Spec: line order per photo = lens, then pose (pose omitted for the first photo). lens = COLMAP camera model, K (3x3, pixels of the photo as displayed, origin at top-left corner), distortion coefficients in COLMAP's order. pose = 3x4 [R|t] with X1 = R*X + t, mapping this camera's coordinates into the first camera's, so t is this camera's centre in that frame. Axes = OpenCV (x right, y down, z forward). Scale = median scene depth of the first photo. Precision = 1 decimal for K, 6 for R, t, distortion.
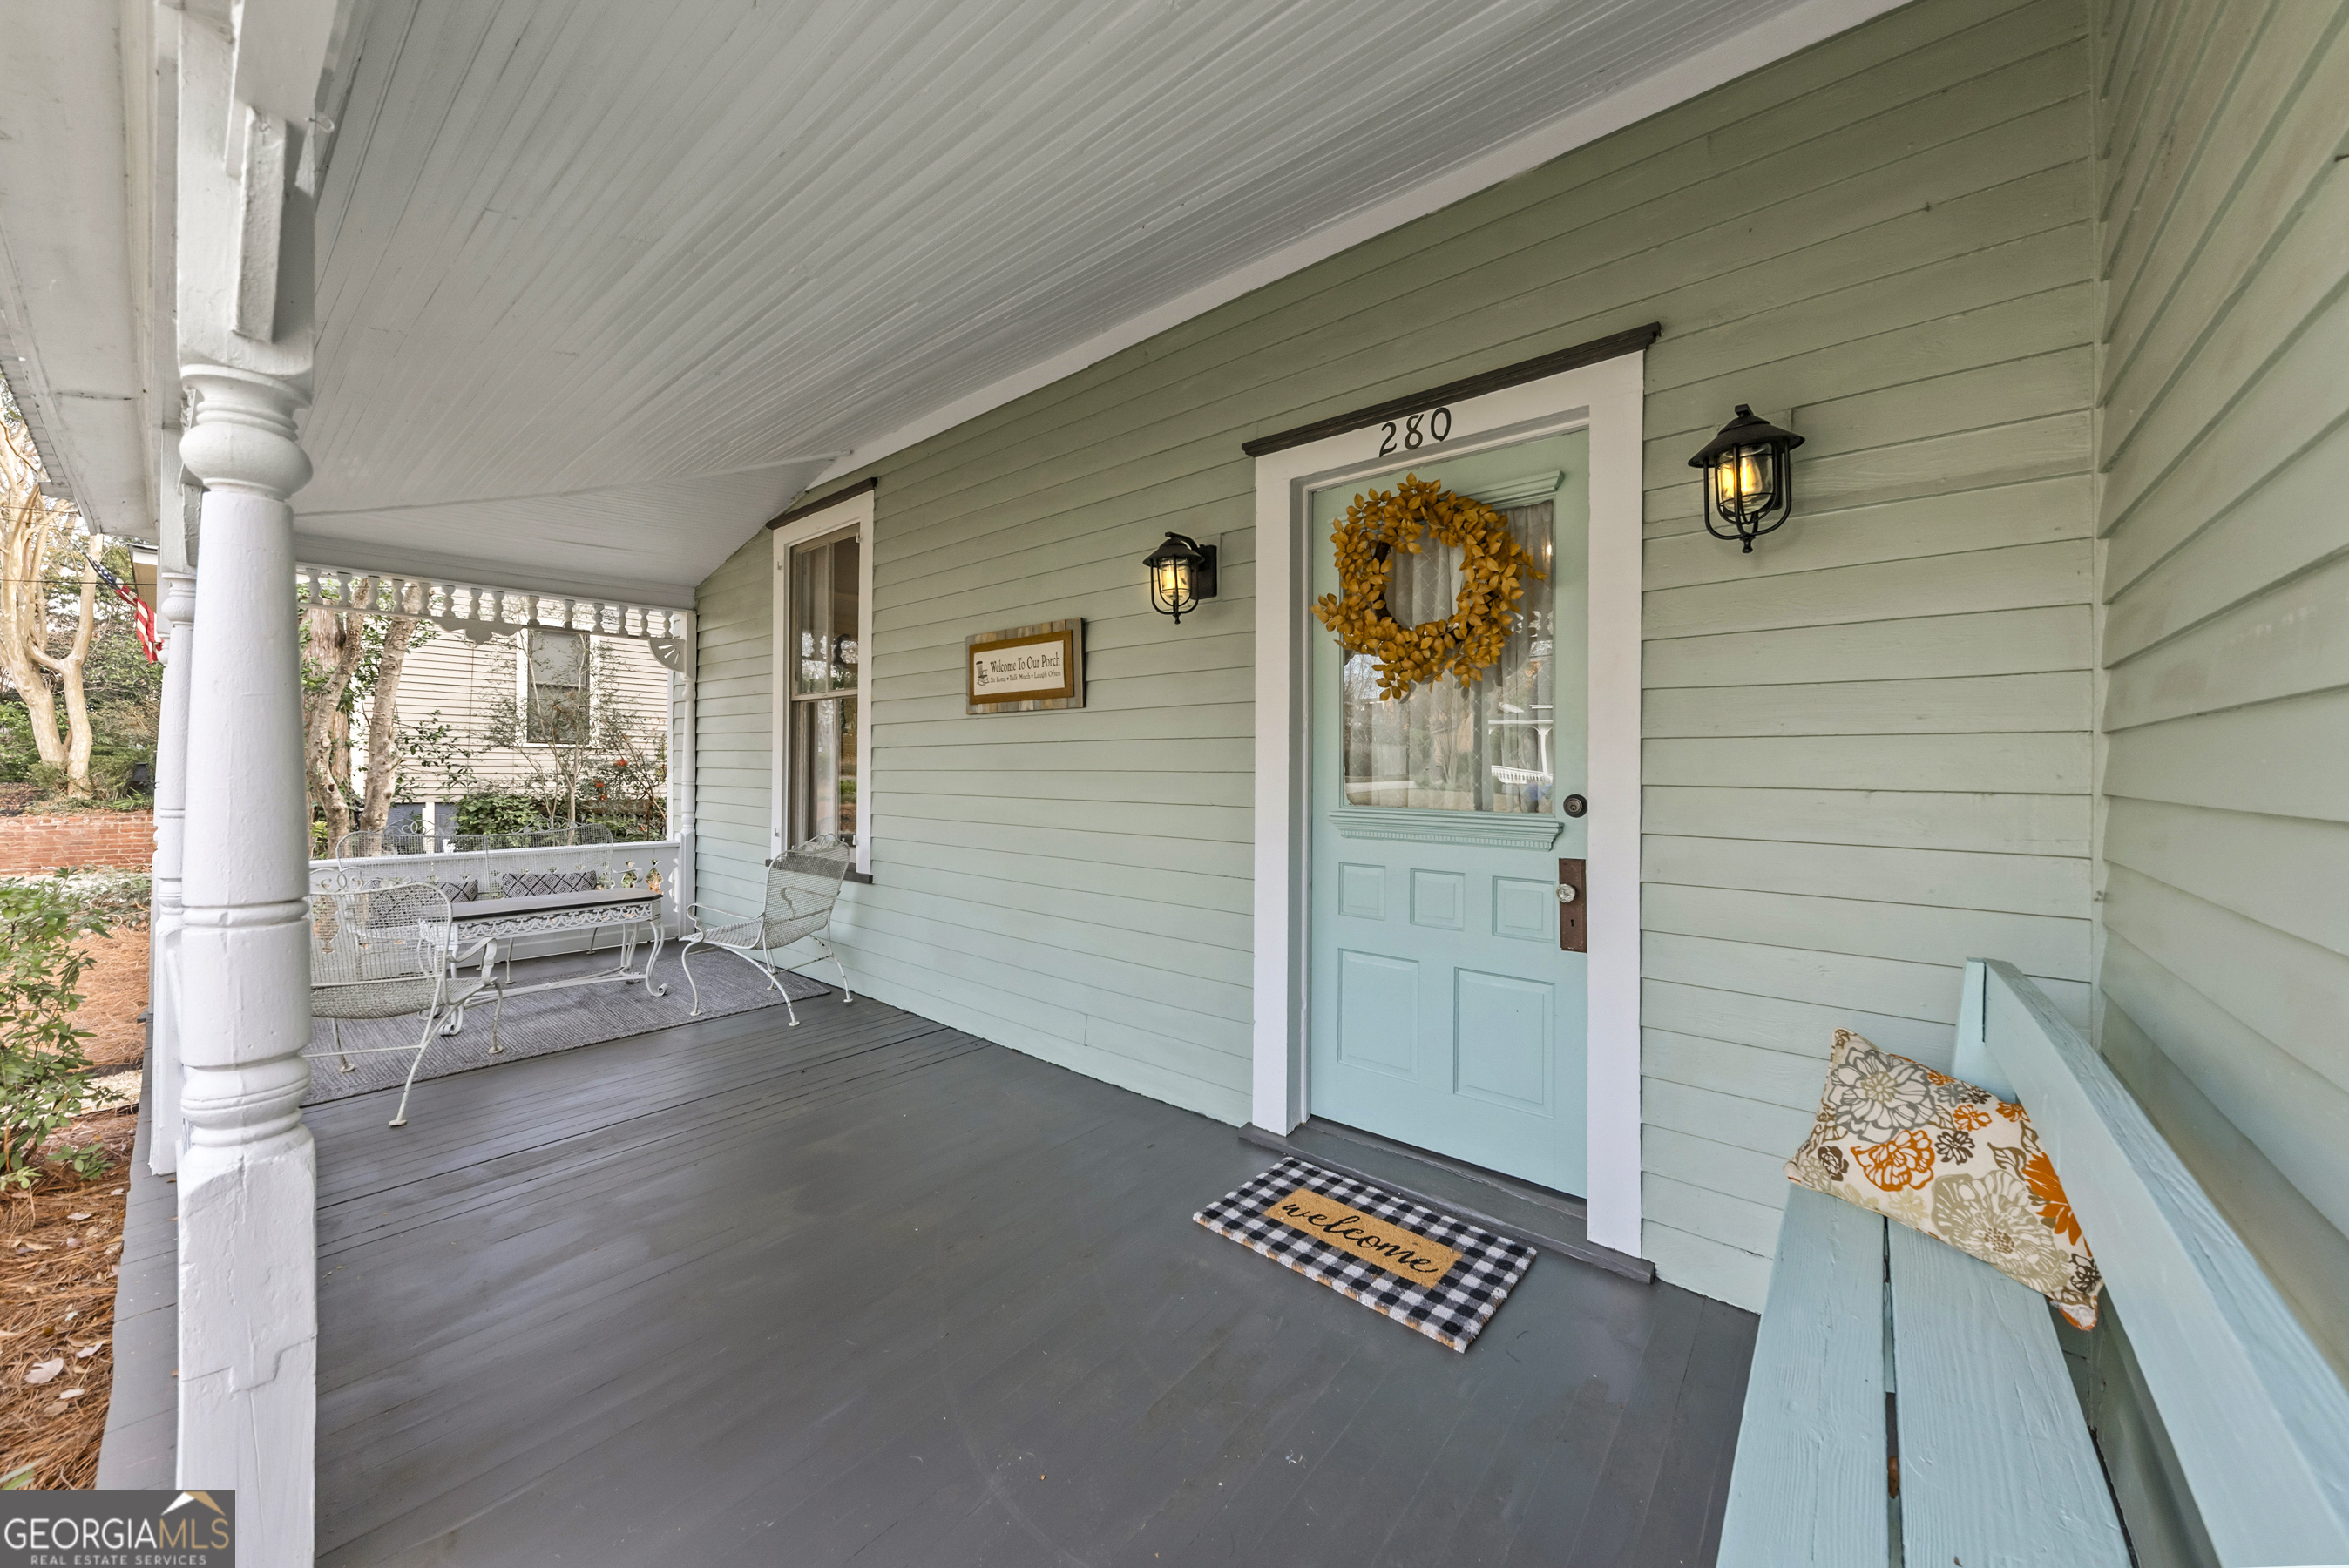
lens RADIAL K [[848.8, 0, 1174.2], [0, 848.8, 771.7], [0, 0, 1]] dist [0.000703, 0.000073]
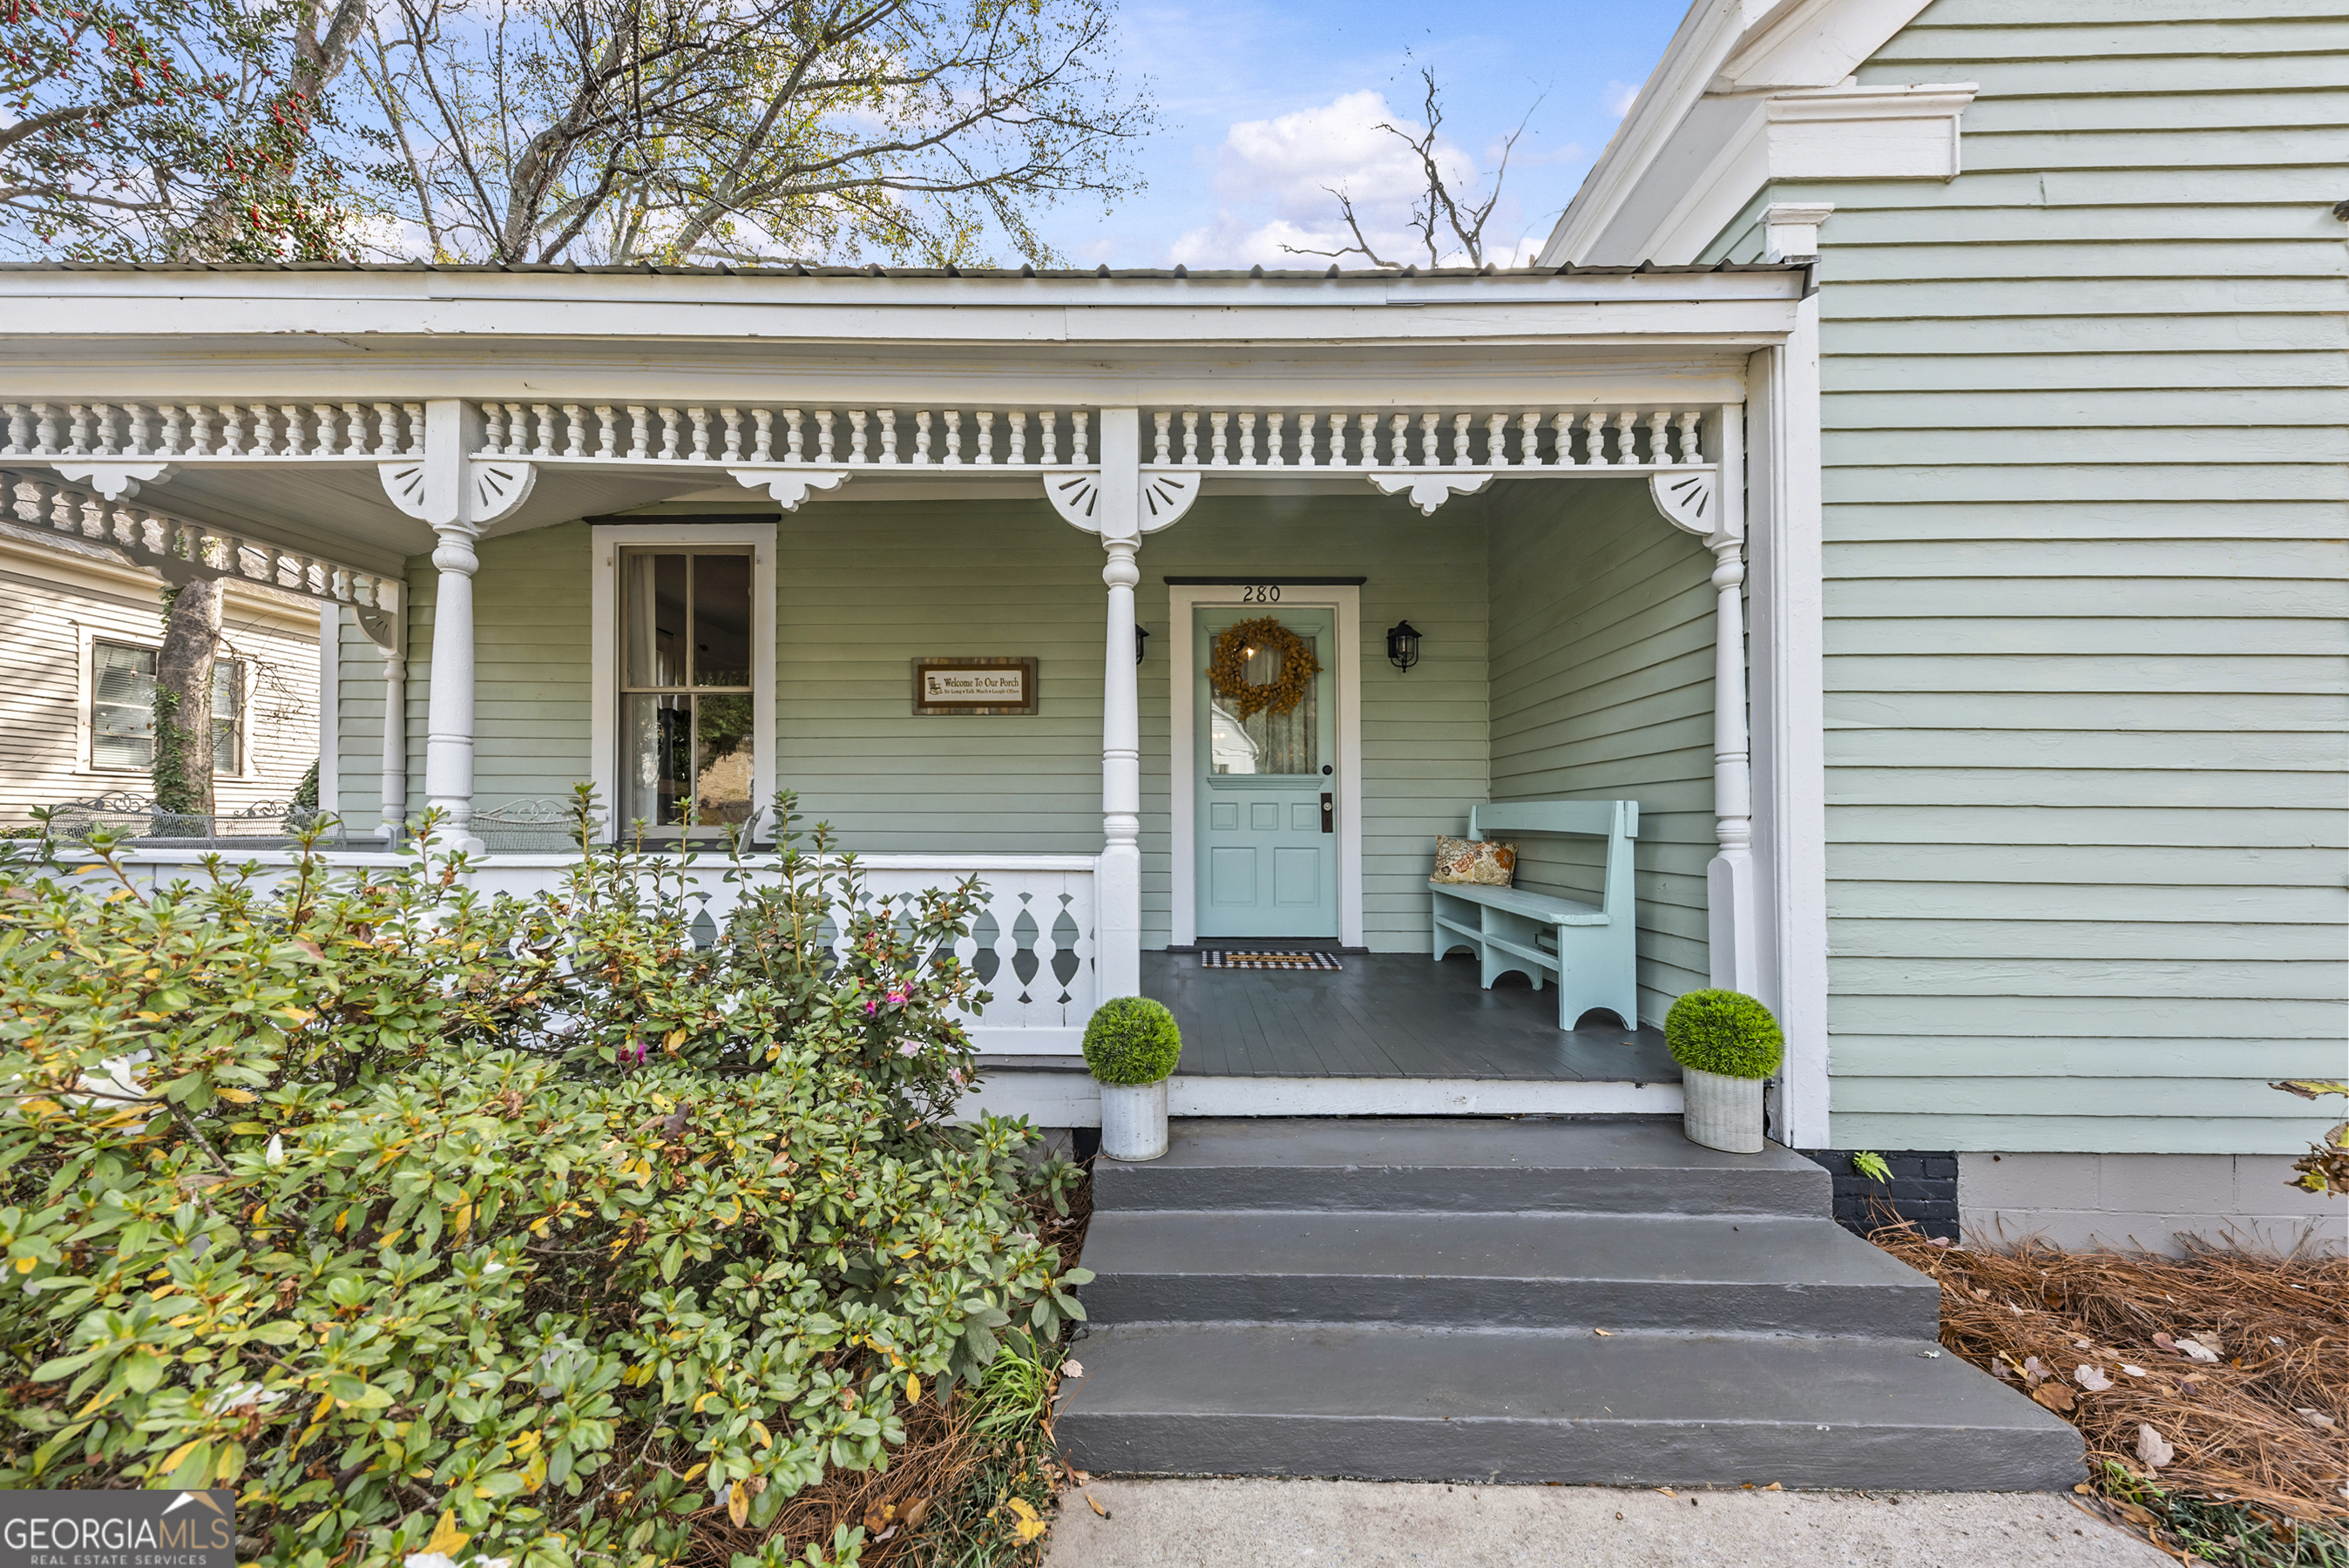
lens RADIAL K [[848.8, 0, 1139.1], [0, 848.8, 826.0], [0, 0, 1]] dist [0.000703, 0.000073]
pose [[0.779050, -0.000930, 0.626962, -0.927323], [0.004019, 0.999986, -0.003512, 0.133359], [-0.626949, 0.005256, 0.779042, -0.328852]]
